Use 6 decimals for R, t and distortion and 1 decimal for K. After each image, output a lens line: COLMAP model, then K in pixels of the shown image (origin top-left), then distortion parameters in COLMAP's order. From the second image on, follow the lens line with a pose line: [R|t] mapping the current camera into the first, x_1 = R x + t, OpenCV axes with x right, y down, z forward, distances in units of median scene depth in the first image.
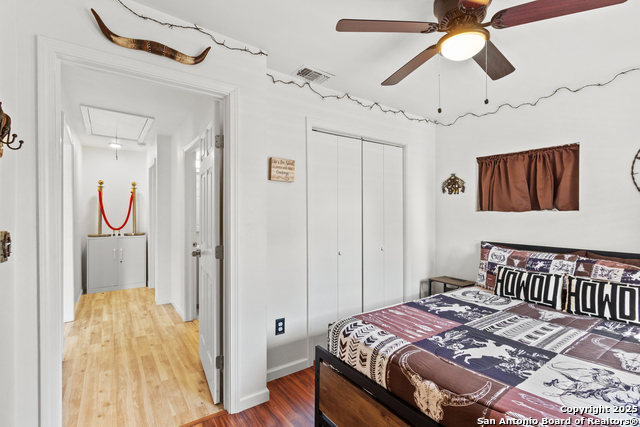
lens RADIAL K [[299.7, 0, 320.9], [0, 299.7, 213.9], [0, 0, 1]] dist [0.003191, 0.000242]
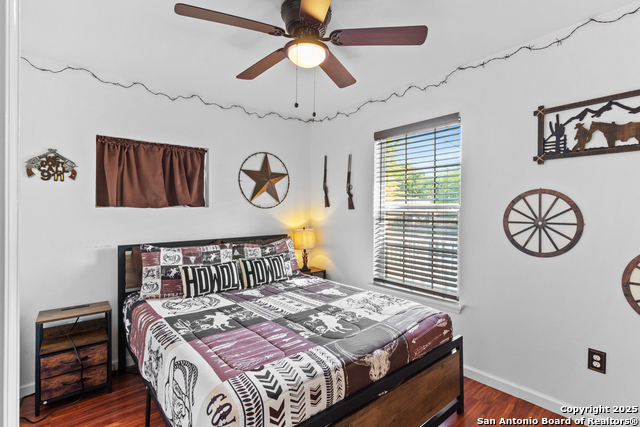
lens RADIAL K [[328.7, 0, 320.2], [0, 328.7, 211.5], [0, 0, 1]] dist [-0.004831, -0.000146]
pose [[-0.126692, -0.009413, 0.991897, -0.547035], [0.009201, 0.999901, 0.010664, -0.002269], [-0.991899, 0.010478, -0.126592, 0.851293]]
